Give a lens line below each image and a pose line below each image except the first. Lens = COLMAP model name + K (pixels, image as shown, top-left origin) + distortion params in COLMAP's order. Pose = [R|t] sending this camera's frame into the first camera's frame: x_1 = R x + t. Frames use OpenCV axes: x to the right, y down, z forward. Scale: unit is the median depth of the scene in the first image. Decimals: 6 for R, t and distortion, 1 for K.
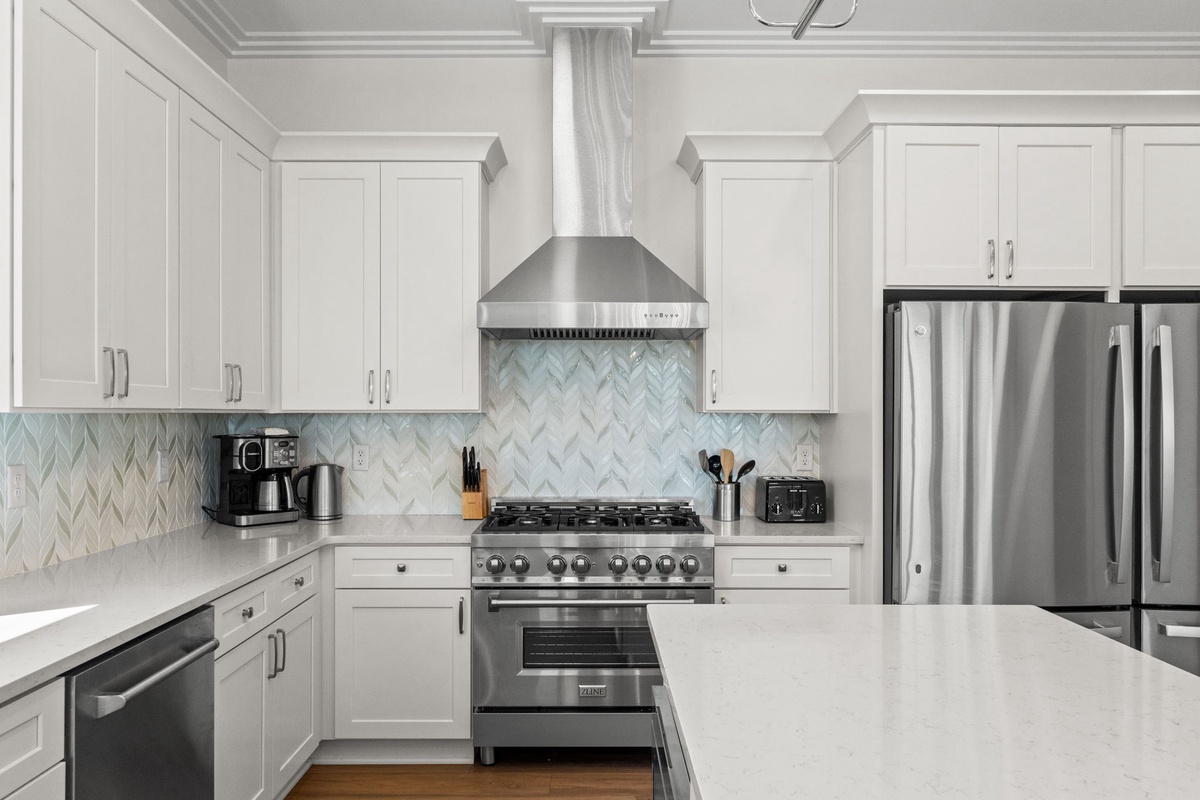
lens RADIAL K [[842.2, 0, 593.3], [0, 842.2, 403.7], [0, 0, 1]] dist [0.001976, 0.004326]
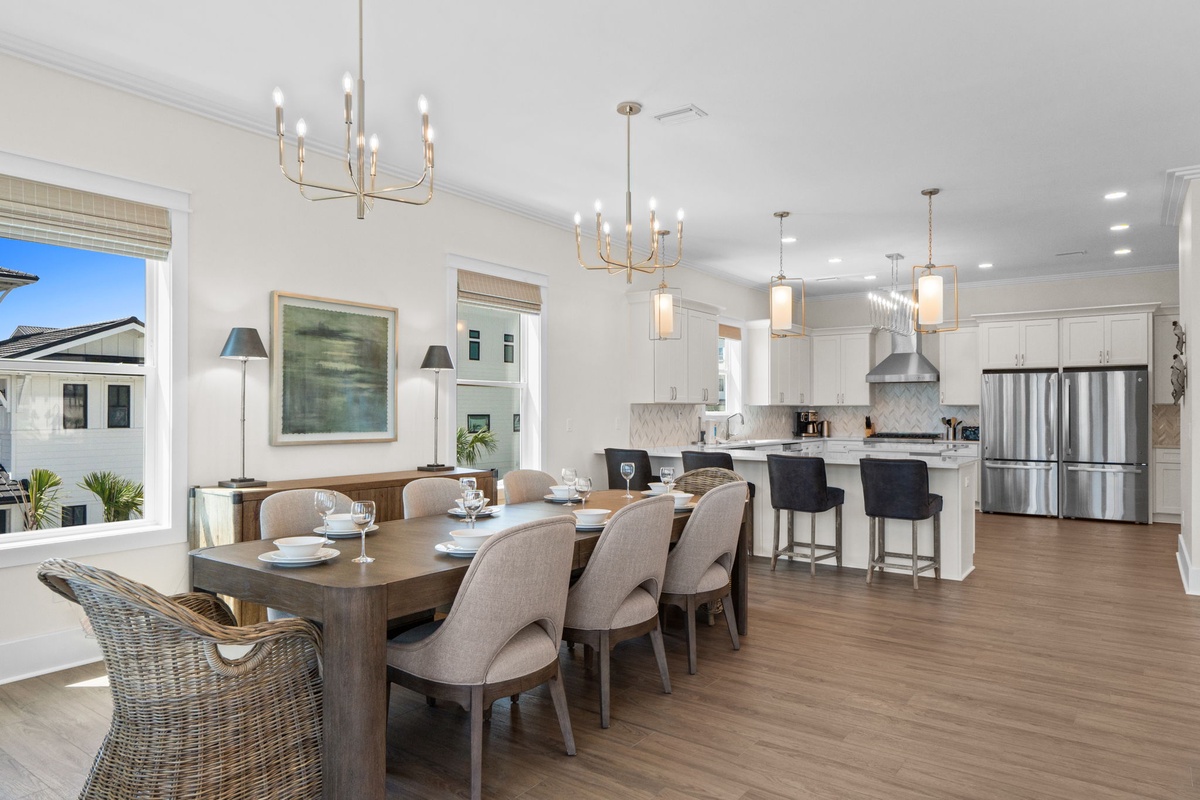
lens RADIAL K [[745.0, 0, 591.4], [0, 745.0, 407.5], [0, 0, 1]] dist [-0.000923, 0.000347]
pose [[0.806854, -0.001387, -0.590750, 0.750541], [0.005373, 0.999973, 0.004992, -0.003597], [0.590727, -0.007202, 0.806839, -2.144833]]
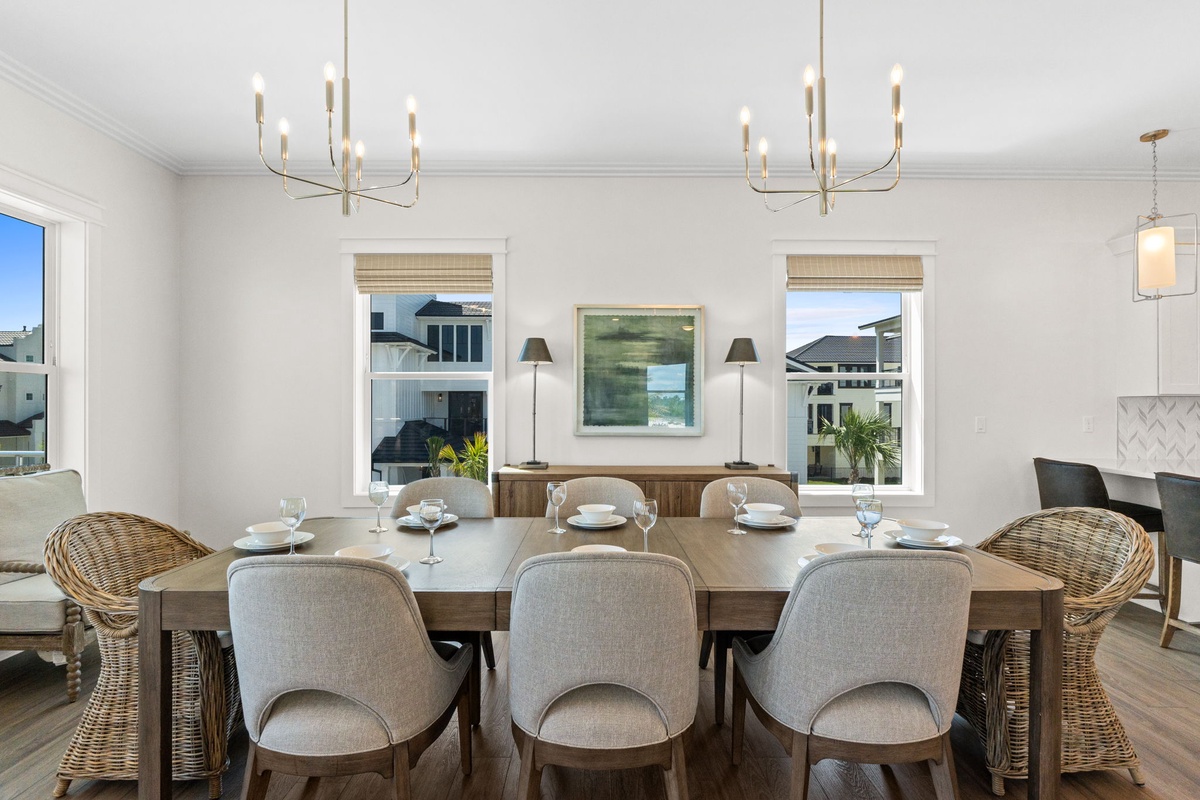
lens RADIAL K [[557.5, 0, 599.7], [0, 557.5, 401.2], [0, 0, 1]] dist [-0.005112, 0.000940]
pose [[0.013379, -0.007222, -0.999884, 0.686343], [0.009406, 0.999931, -0.007097, 0.004304], [0.999866, -0.009310, 0.013446, -1.394227]]
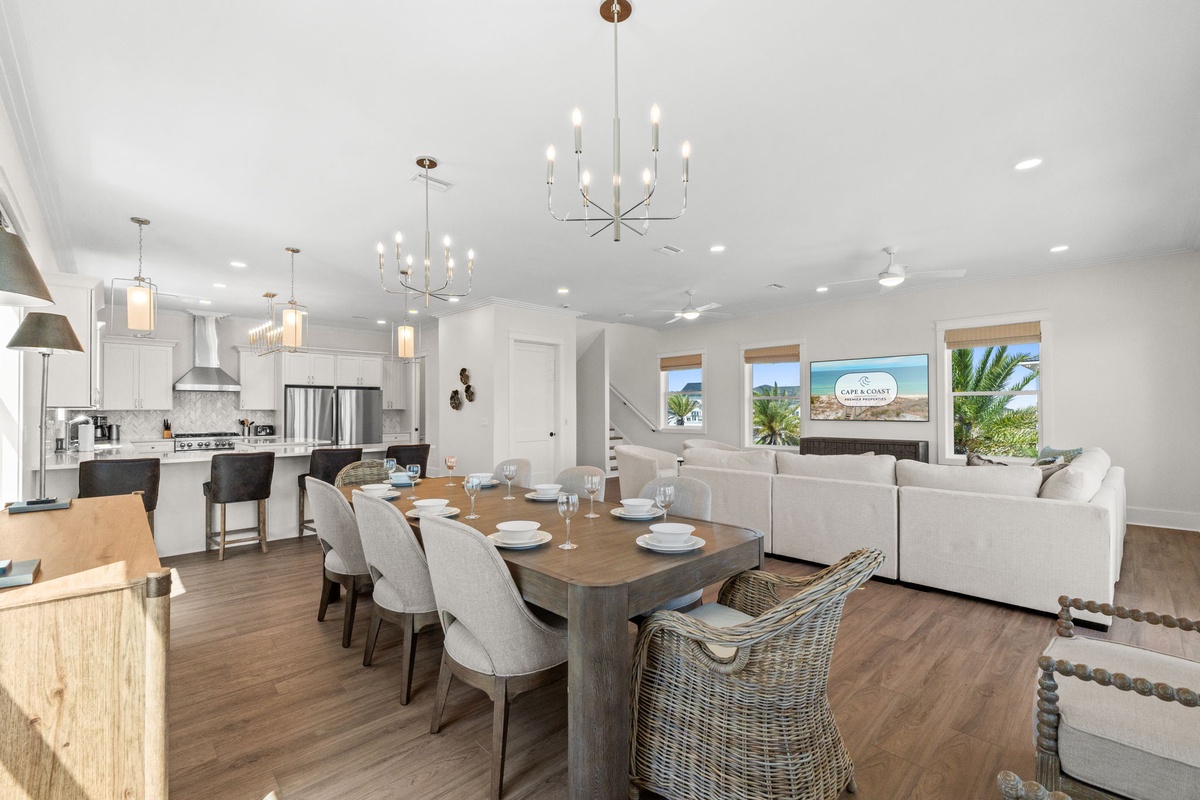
lens RADIAL K [[508.5, 0, 596.1], [0, 508.5, 405.1], [0, 0, 1]] dist [-0.004850, 0.000107]
pose [[0.723649, 0.005211, 0.690149, -0.334312], [-0.000740, 0.999977, -0.006775, 0.001652], [-0.690168, 0.004392, 0.723636, -2.090380]]
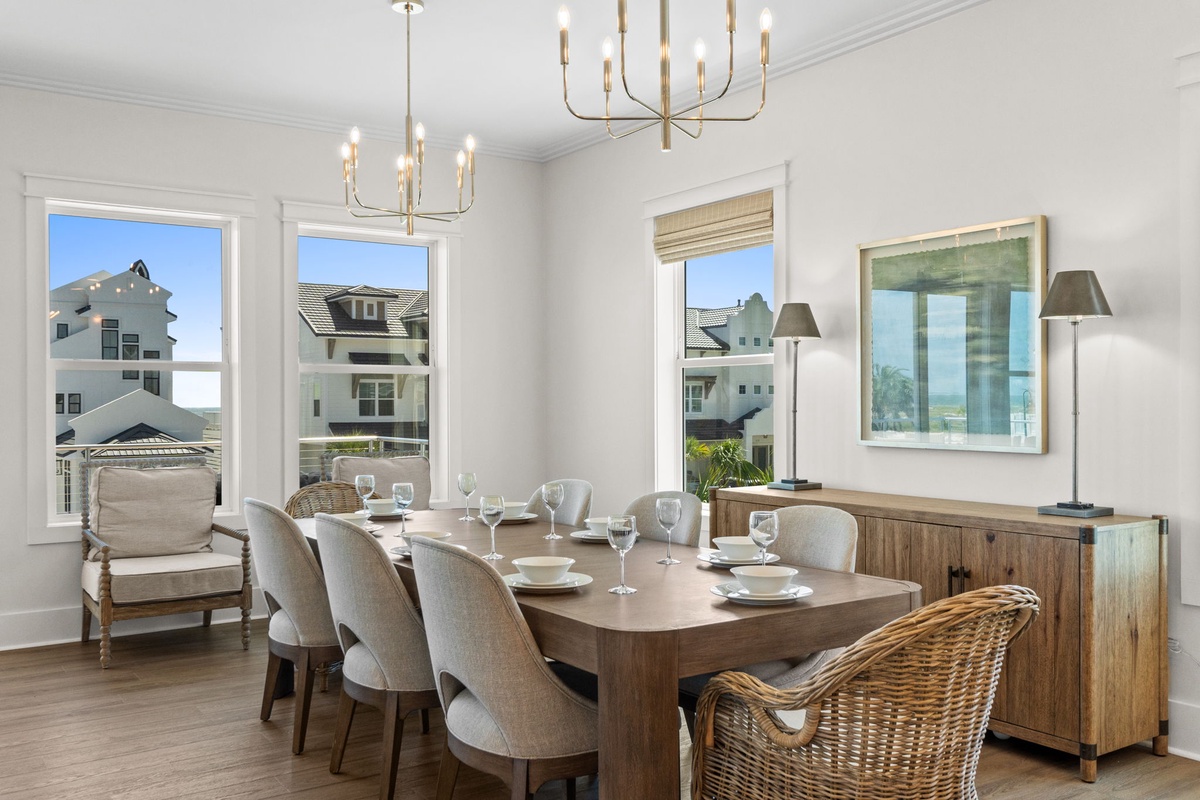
lens RADIAL K [[1046.5, 0, 593.2], [0, 1046.5, 401.0], [0, 0, 1]] dist [0.036128, -0.003588]
pose [[-0.824548, 0.004044, -0.565777, 0.634138], [0.010344, 0.999915, -0.007927, 0.014392], [0.565697, -0.012389, -0.824520, -0.474755]]
